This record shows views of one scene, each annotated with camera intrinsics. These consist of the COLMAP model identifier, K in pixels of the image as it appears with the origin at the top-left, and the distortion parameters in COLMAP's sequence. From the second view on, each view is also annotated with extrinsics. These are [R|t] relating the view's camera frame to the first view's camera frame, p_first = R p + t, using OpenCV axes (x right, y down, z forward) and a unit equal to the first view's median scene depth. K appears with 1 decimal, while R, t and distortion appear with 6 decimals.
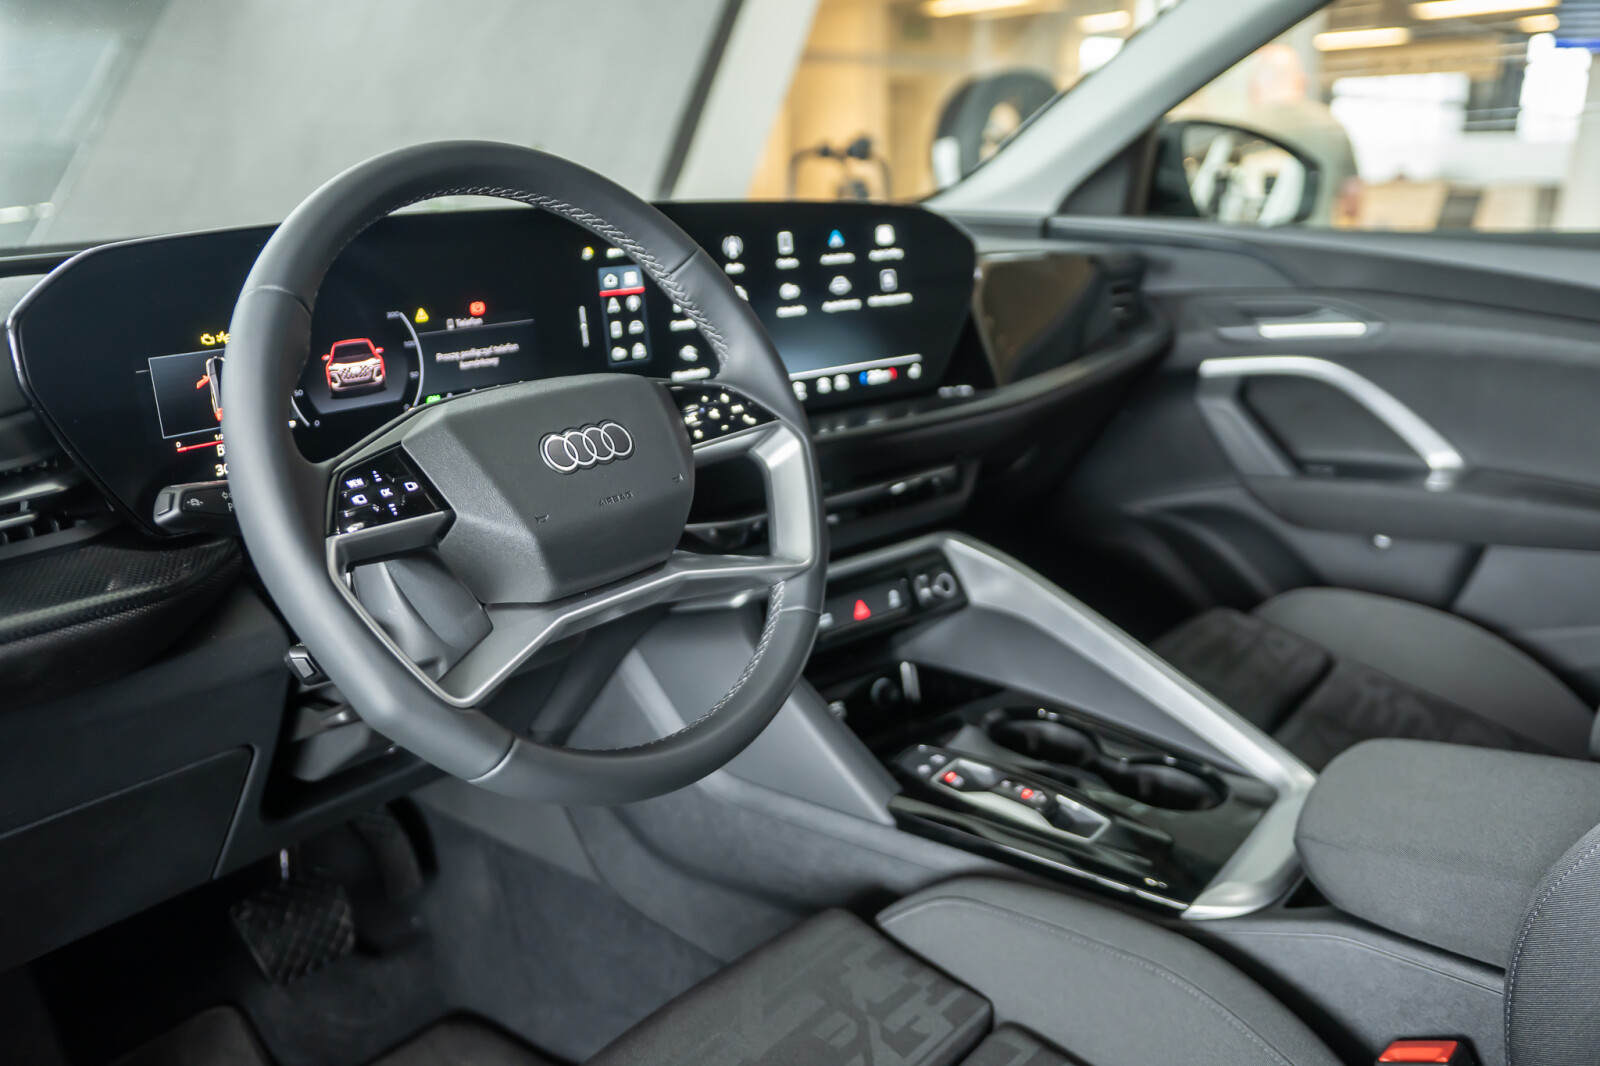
lens RADIAL K [[1279.7, 0, 800.0], [0, 1279.7, 533.0], [0, 0, 1]] dist [-0.001435, -0.000566]
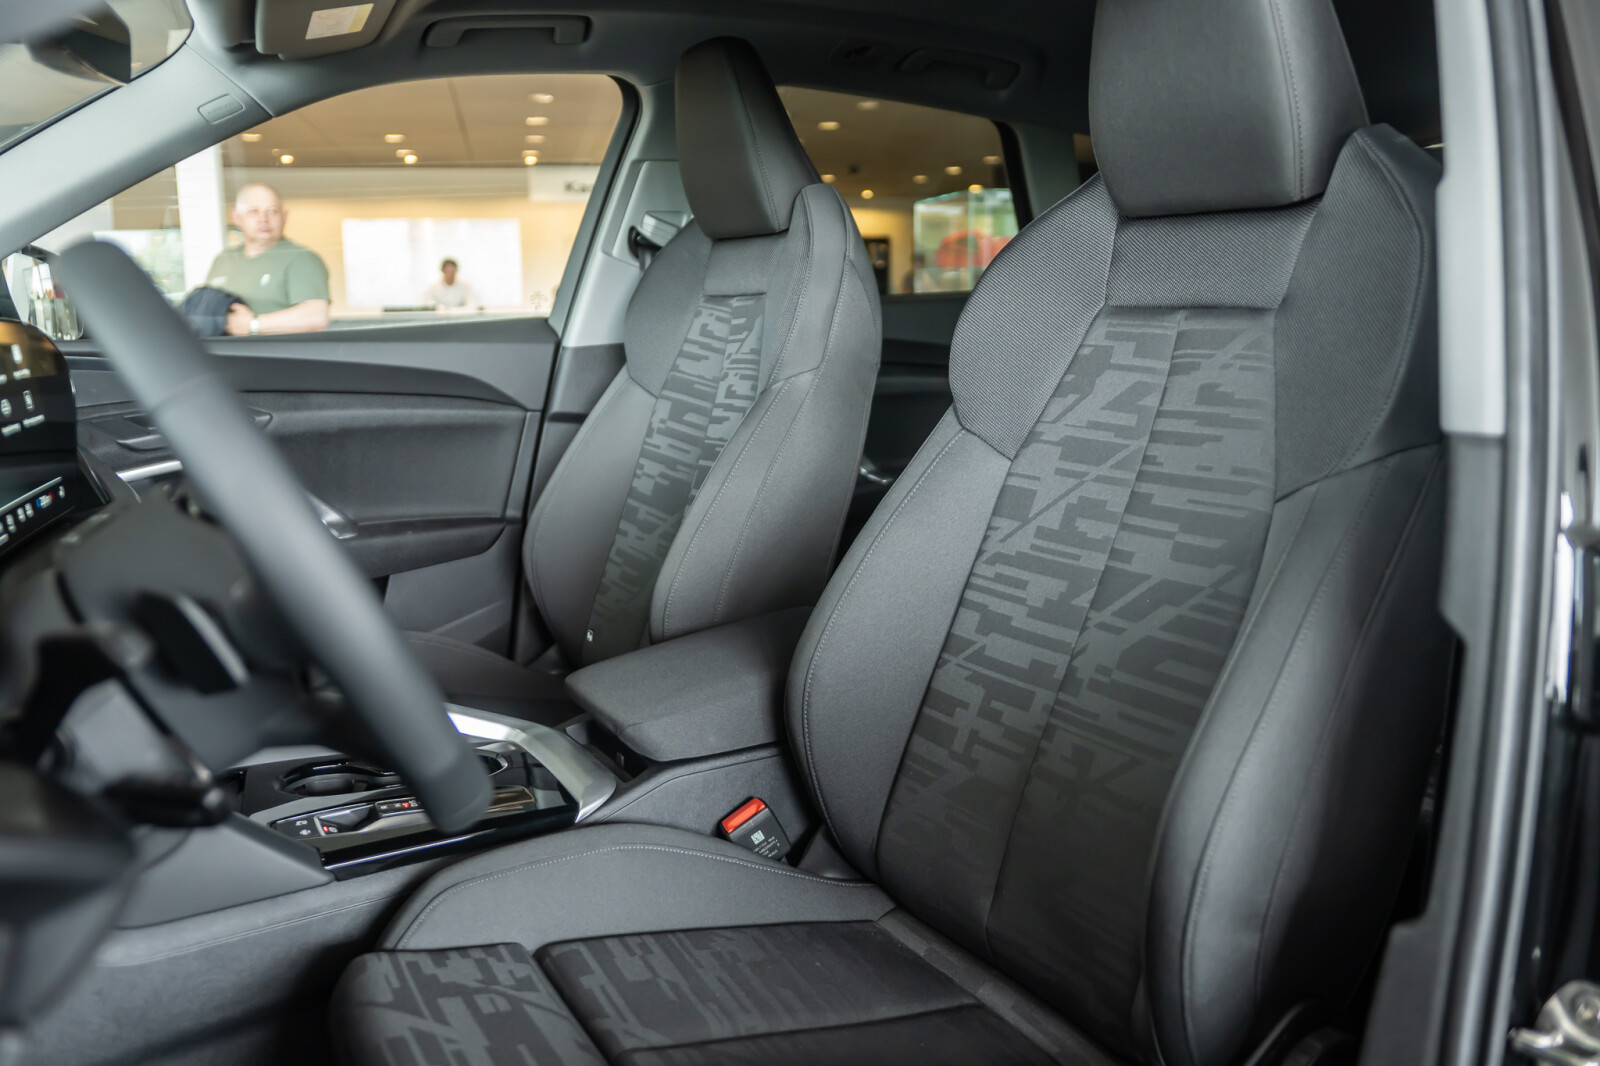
lens RADIAL K [[1279.7, 0, 800.0], [0, 1279.7, 533.0], [0, 0, 1]] dist [-0.001435, -0.000566]
pose [[0.401176, -0.174097, 0.899304, -0.756784], [0.248318, 0.965679, 0.076172, -0.043651], [-0.881700, 0.192755, 0.430639, 0.142070]]
